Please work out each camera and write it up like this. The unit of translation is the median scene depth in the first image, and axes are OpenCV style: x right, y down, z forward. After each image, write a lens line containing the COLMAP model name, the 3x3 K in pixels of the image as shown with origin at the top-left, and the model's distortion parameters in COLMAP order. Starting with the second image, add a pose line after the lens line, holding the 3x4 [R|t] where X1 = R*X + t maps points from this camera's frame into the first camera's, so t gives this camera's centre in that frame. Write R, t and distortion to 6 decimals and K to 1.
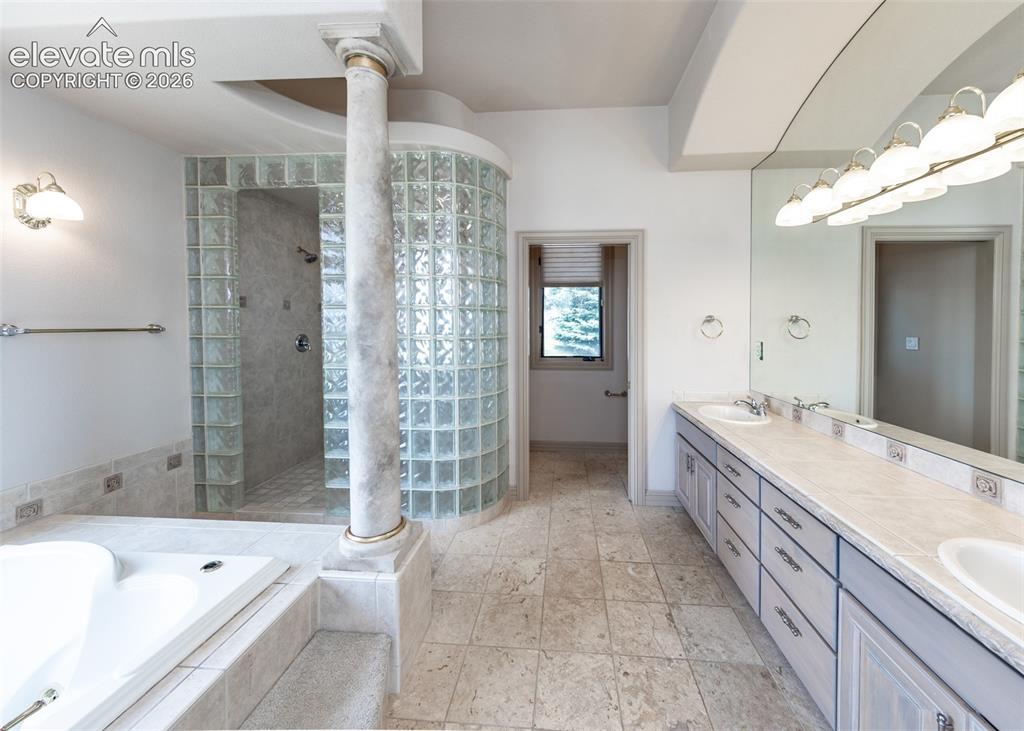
lens RADIAL K [[355.9, 0, 543.9], [0, 355.9, 328.9], [0, 0, 1]] dist [0.010868, -0.000767]
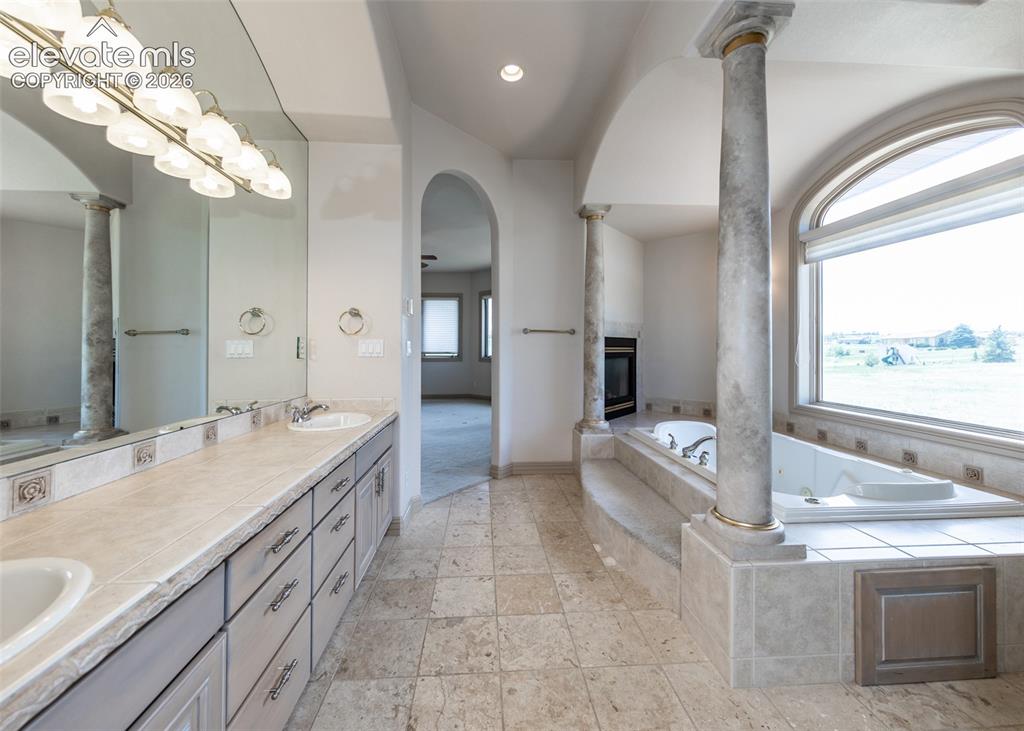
lens RADIAL K [[378.8, 0, 506.1], [0, 378.8, 344.5], [0, 0, 1]] dist [-0.000098, -0.000004]
pose [[-0.991727, -0.002269, -0.128348, 0.297410], [-0.003791, 0.999925, 0.011611, 0.078420], [0.128312, 0.012002, -0.991661, 1.914518]]
